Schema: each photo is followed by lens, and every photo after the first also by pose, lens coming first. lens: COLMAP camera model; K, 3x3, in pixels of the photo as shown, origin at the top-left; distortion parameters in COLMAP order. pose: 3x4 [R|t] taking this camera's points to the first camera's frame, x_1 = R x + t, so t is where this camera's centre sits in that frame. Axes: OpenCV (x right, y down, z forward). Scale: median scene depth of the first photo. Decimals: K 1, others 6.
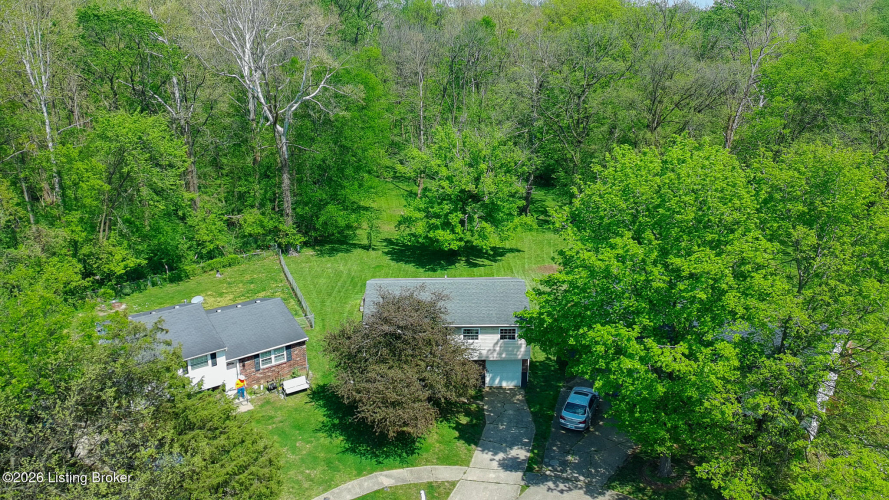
lens RADIAL K [[671.1, 0, 444.5], [0, 671.1, 250.0], [0, 0, 1]] dist [0.032298, -0.003779]
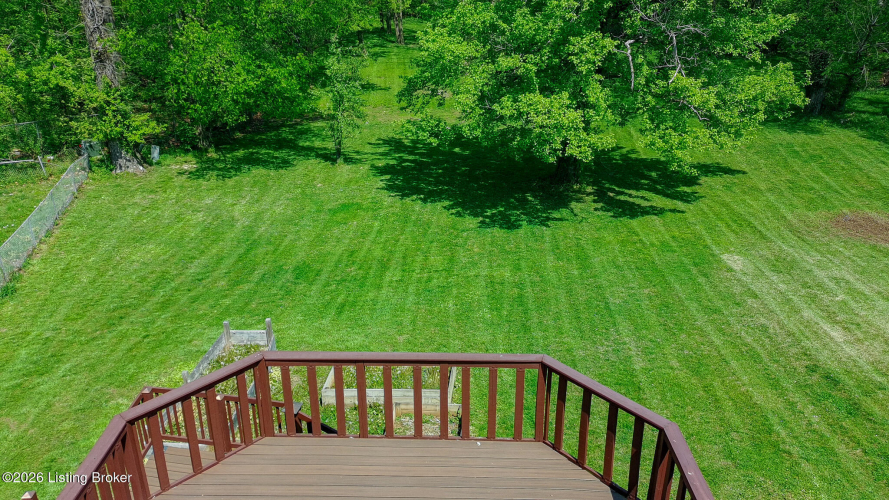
lens RADIAL K [[671.1, 0, 444.5], [0, 671.1, 250.0], [0, 0, 1]] dist [0.032298, -0.003779]
pose [[0.997404, 0.023112, -0.068194, -0.023214], [-0.015358, 0.993577, 0.112110, 0.006202], [0.070347, -0.110772, 0.991353, 0.640428]]
